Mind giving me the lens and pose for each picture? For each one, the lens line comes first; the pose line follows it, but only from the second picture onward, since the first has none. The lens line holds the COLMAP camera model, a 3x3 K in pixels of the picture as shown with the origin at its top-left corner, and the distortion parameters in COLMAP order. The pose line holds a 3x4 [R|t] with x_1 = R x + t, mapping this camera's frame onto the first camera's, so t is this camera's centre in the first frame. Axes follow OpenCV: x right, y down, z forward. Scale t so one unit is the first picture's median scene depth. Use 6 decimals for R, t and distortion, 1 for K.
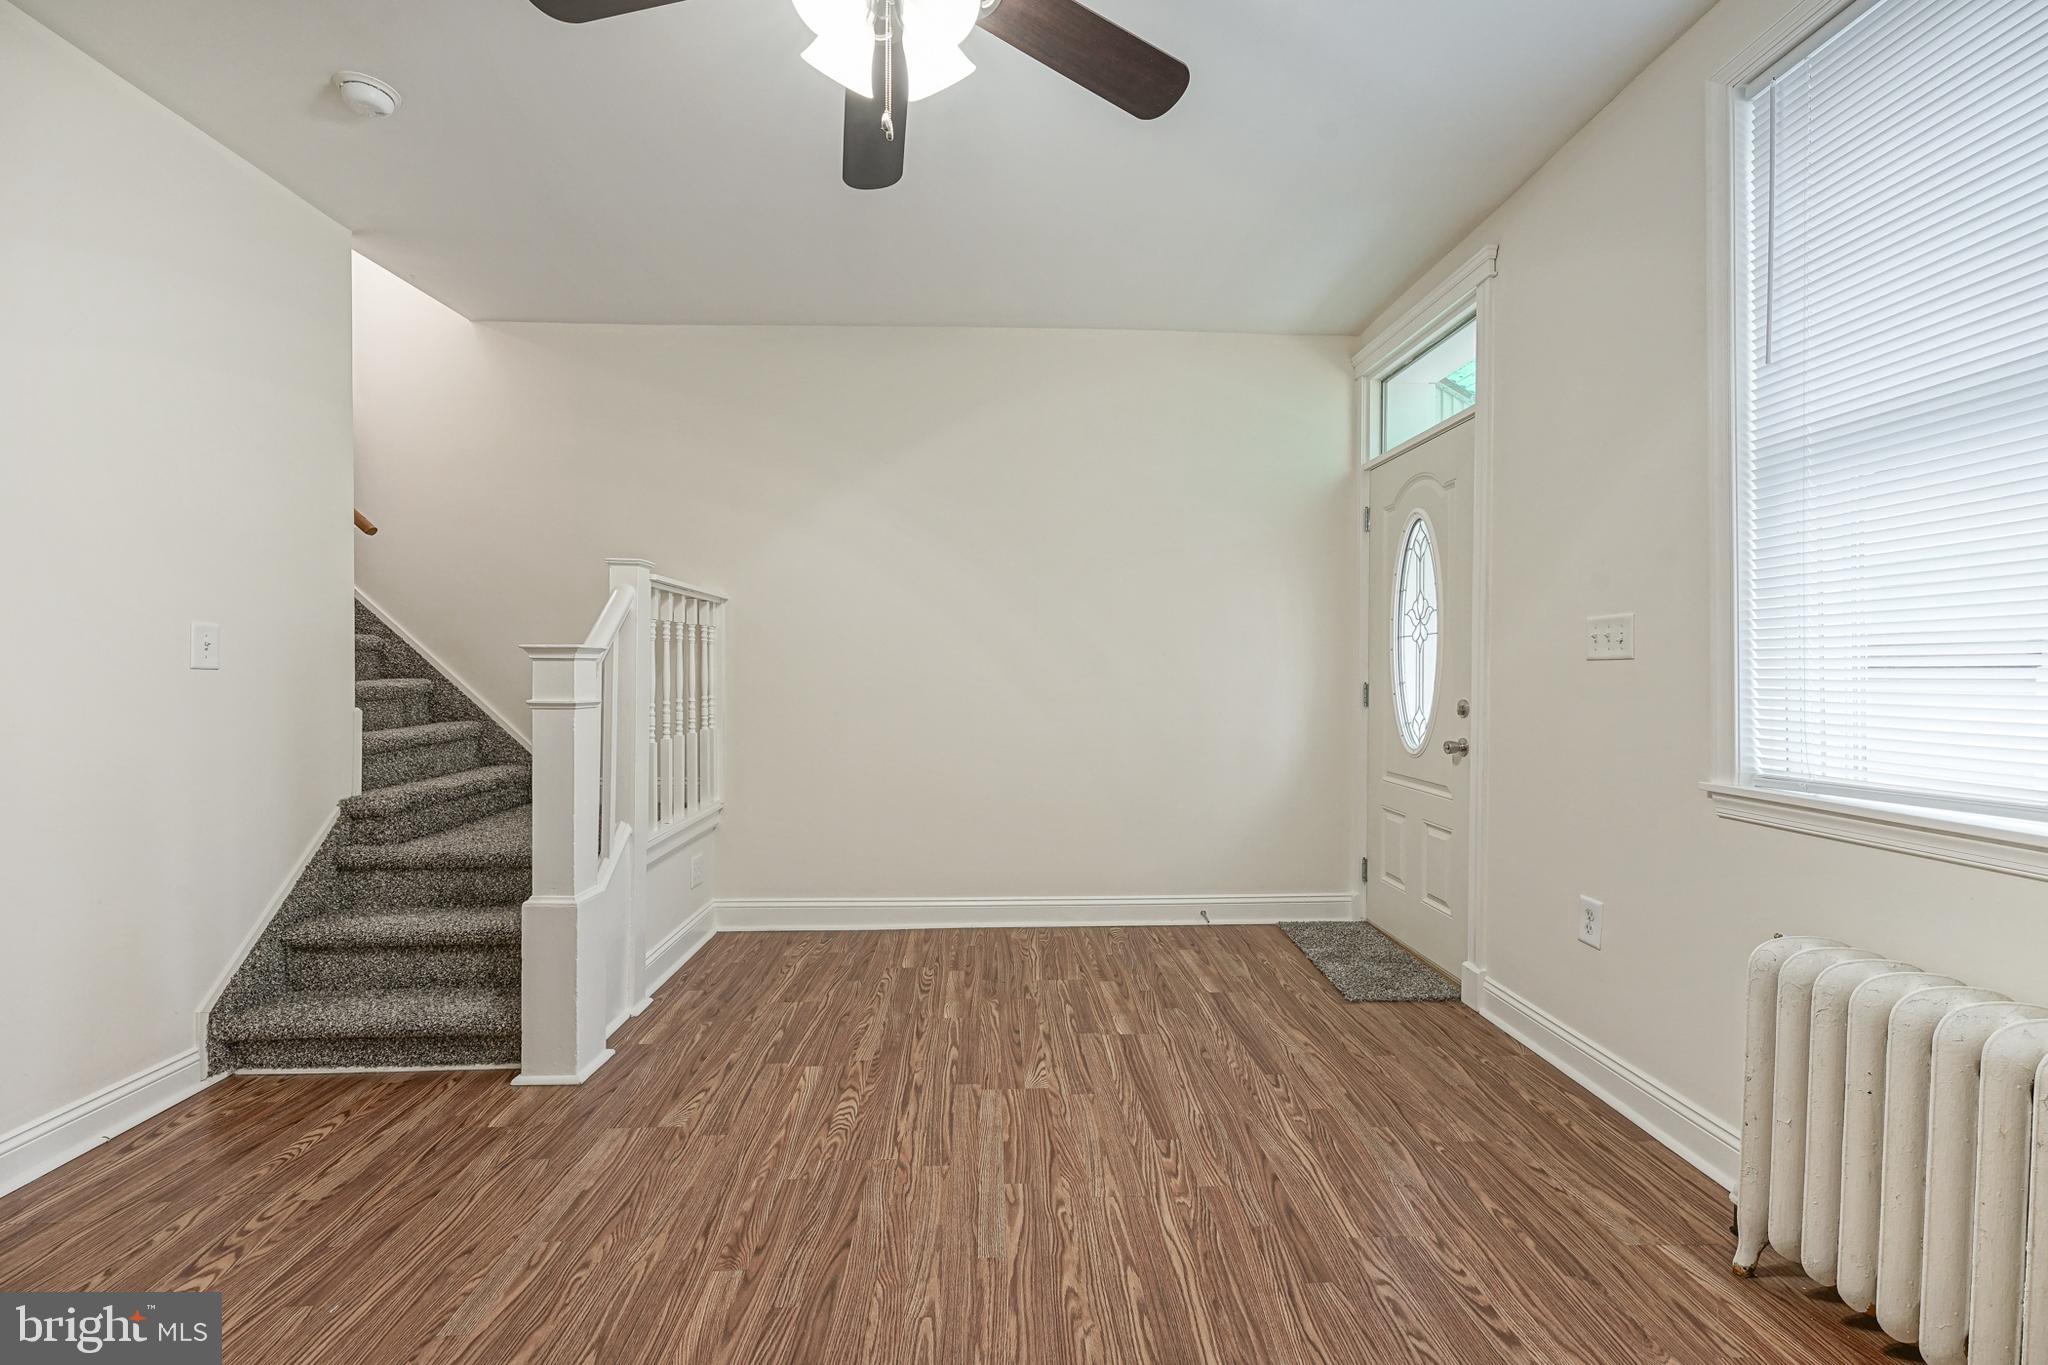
lens RADIAL K [[837.8, 0, 1069.0], [0, 837.8, 697.6], [0, 0, 1]] dist [0.001288, 0.000312]
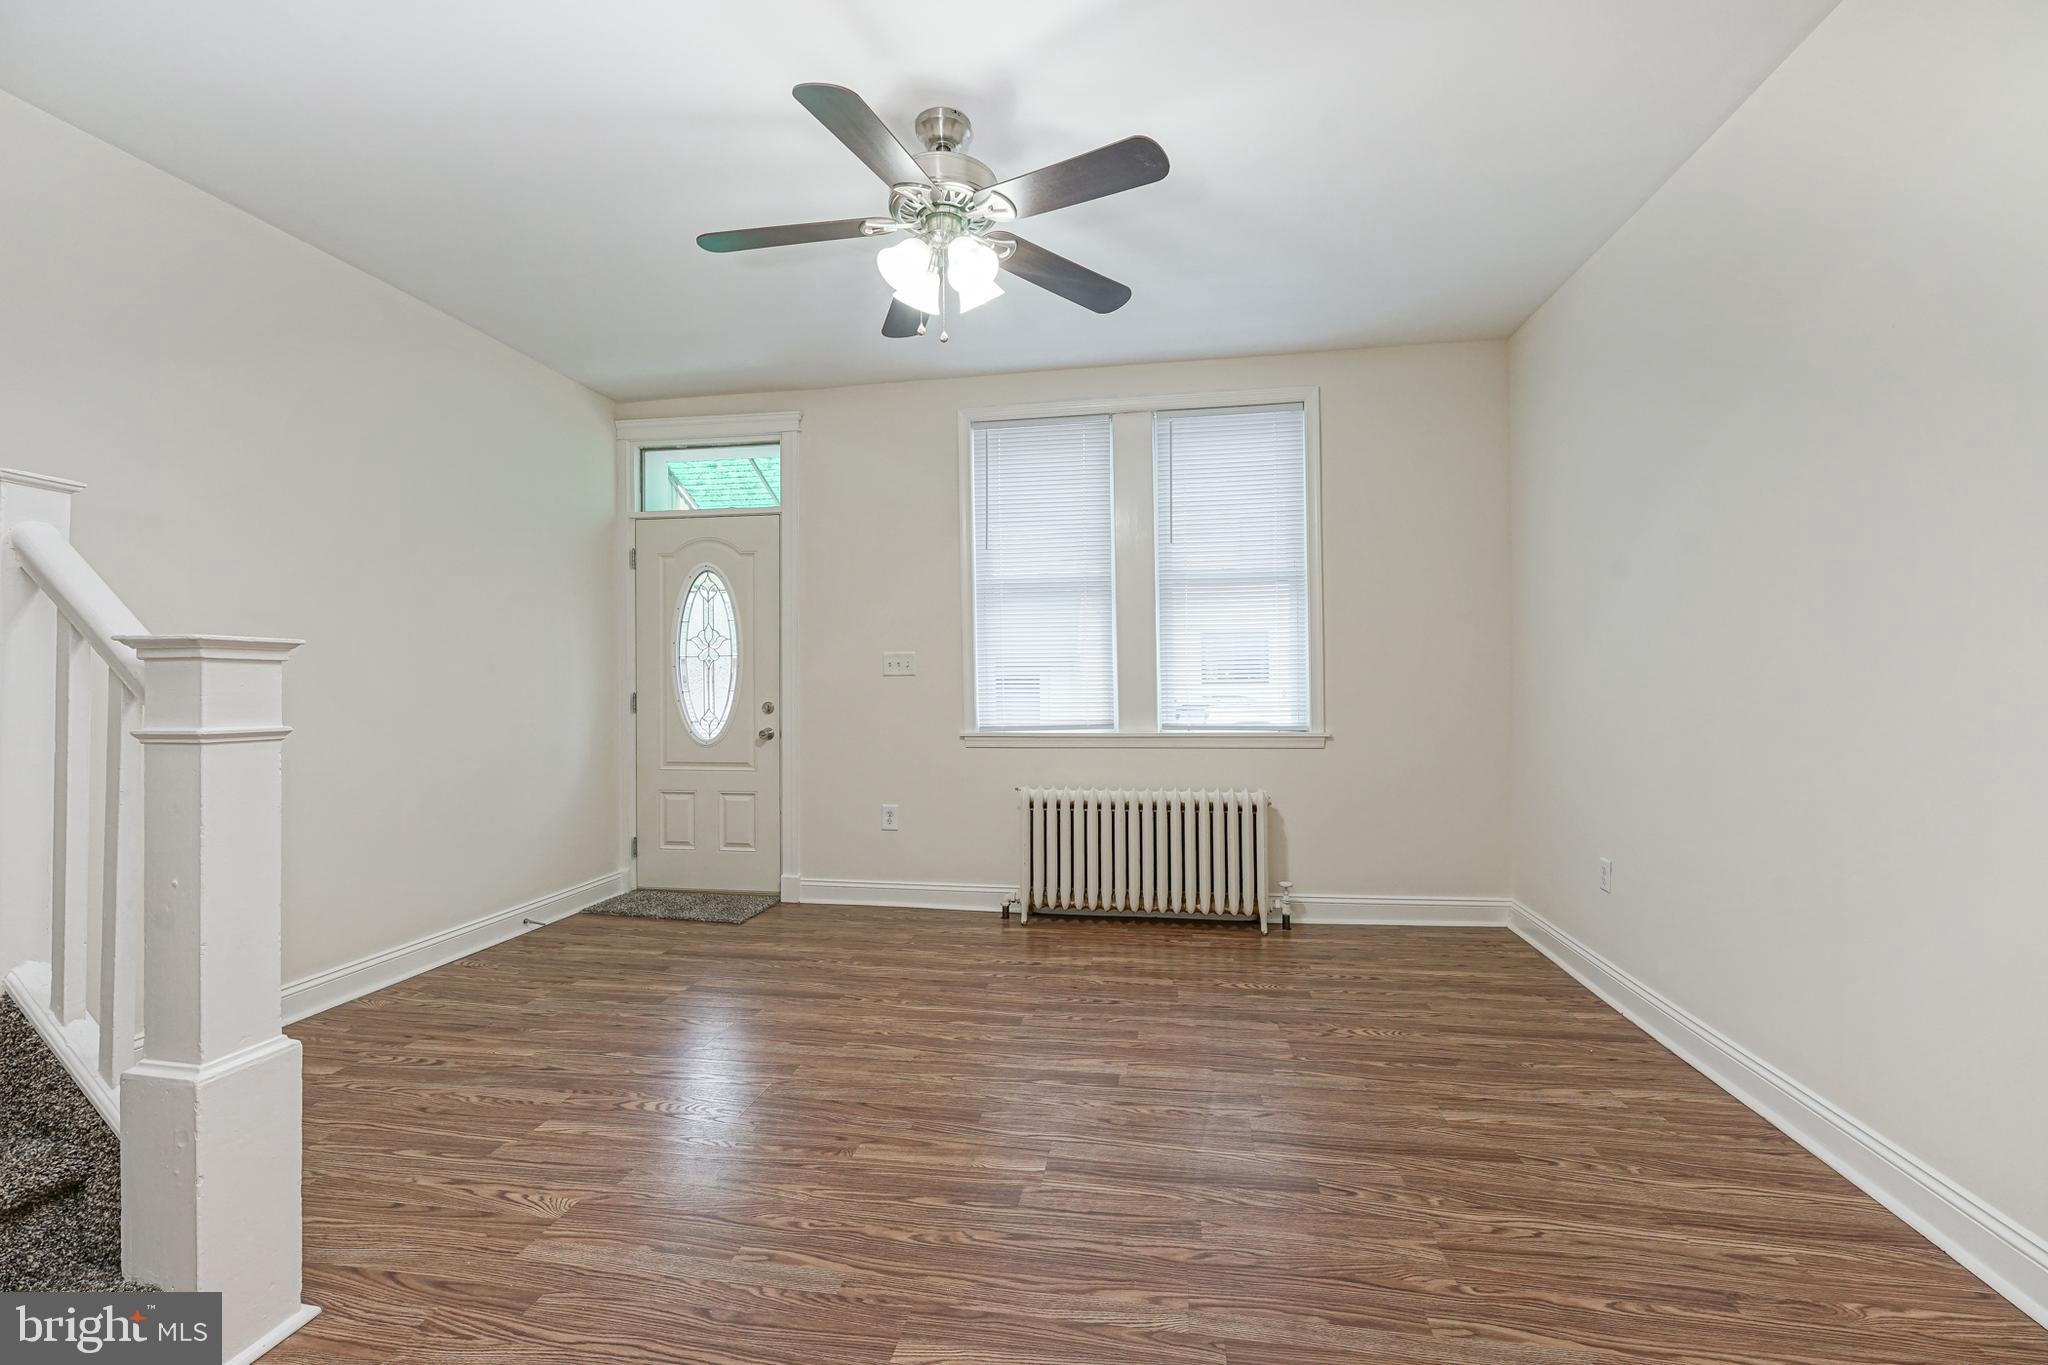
lens RADIAL K [[837.8, 0, 980.3], [0, 837.8, 691.8], [0, 0, 1]] dist [0.001288, 0.000312]
pose [[0.244918, -0.003742, 0.969537, -0.980411], [0.035065, 0.999373, -0.005001, 0.006915], [-0.968909, 0.035222, 0.244896, 0.304926]]
